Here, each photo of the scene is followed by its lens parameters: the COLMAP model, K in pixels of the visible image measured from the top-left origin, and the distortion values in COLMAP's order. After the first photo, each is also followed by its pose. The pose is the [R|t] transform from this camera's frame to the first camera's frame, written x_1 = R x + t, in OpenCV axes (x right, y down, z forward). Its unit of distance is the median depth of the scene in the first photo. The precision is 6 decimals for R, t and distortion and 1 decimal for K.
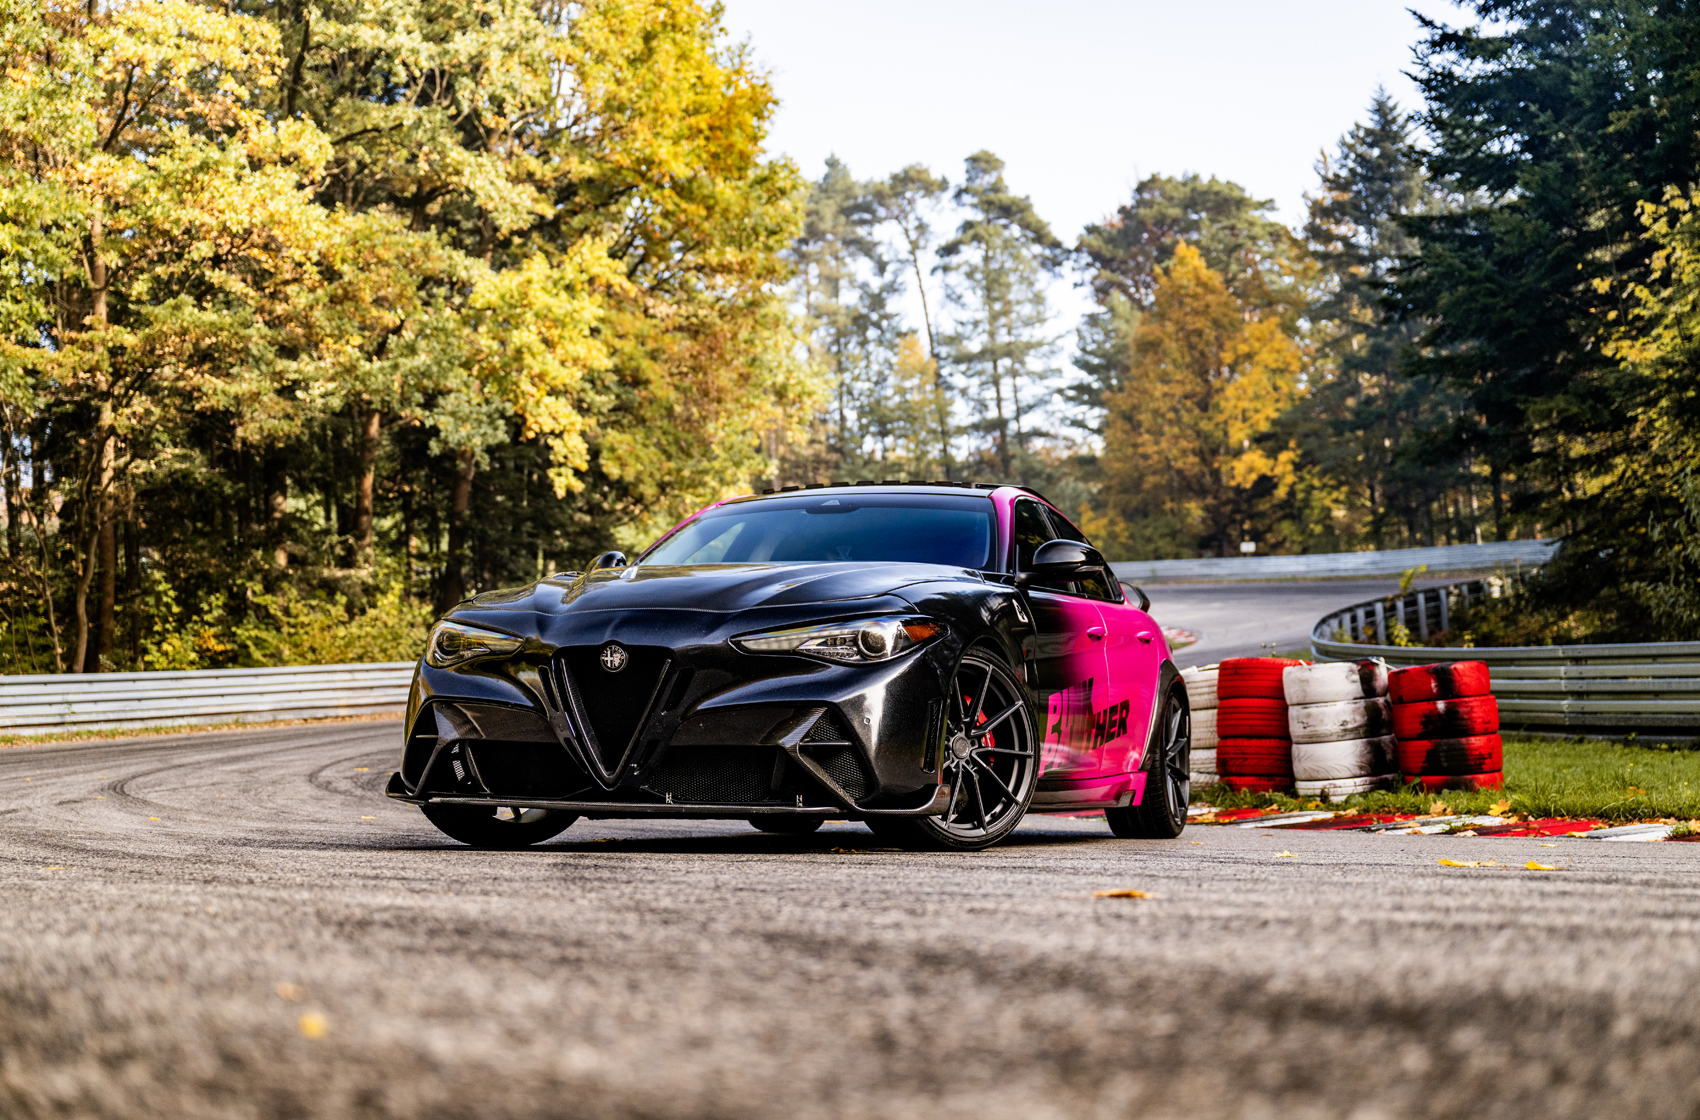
lens RADIAL K [[2111.7, 0, 861.6], [0, 2111.7, 571.0], [0, 0, 1]] dist [-0.005004, 0.000000]
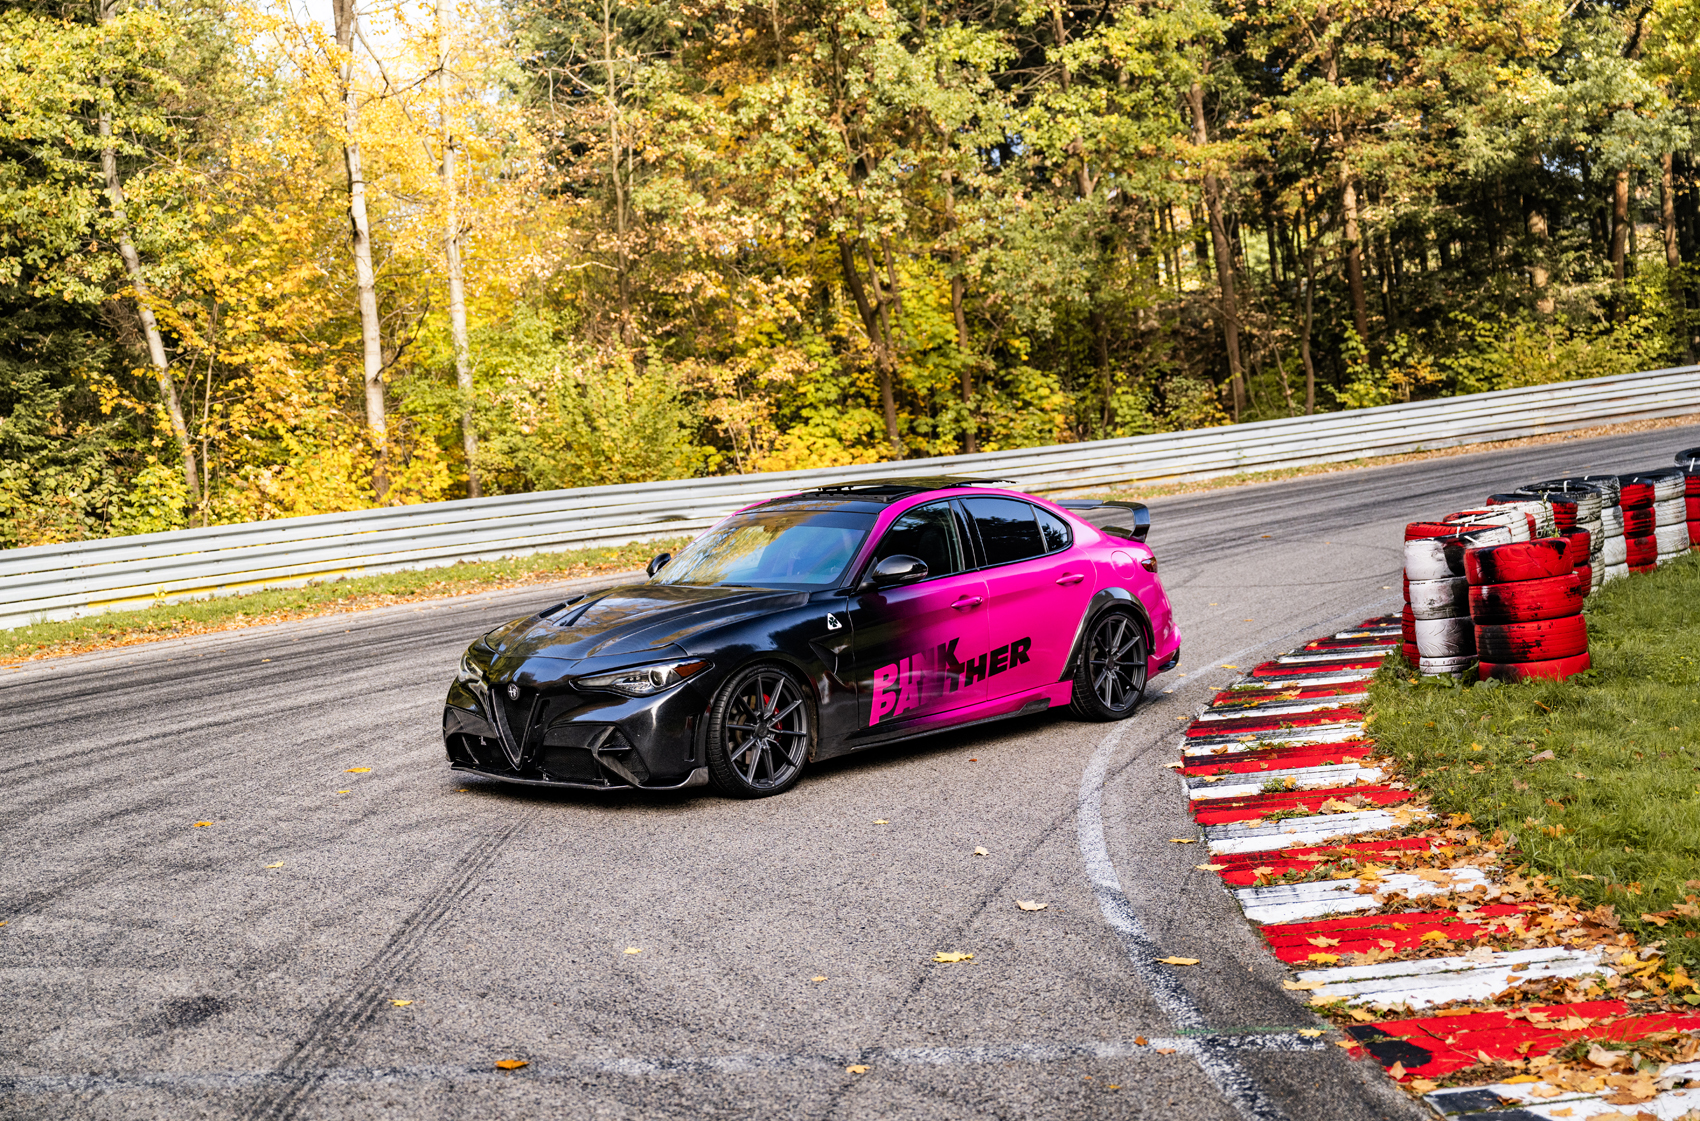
lens RADIAL K [[1976.4, 0, 852.9], [0, 1976.4, 543.0], [0, 0, 1]] dist [0.008793, 0.000000]
pose [[0.713141, -0.006614, -0.700990, 0.198695], [0.116454, 0.987179, 0.109159, -0.025530], [0.691280, -0.159479, 0.704768, 0.047349]]
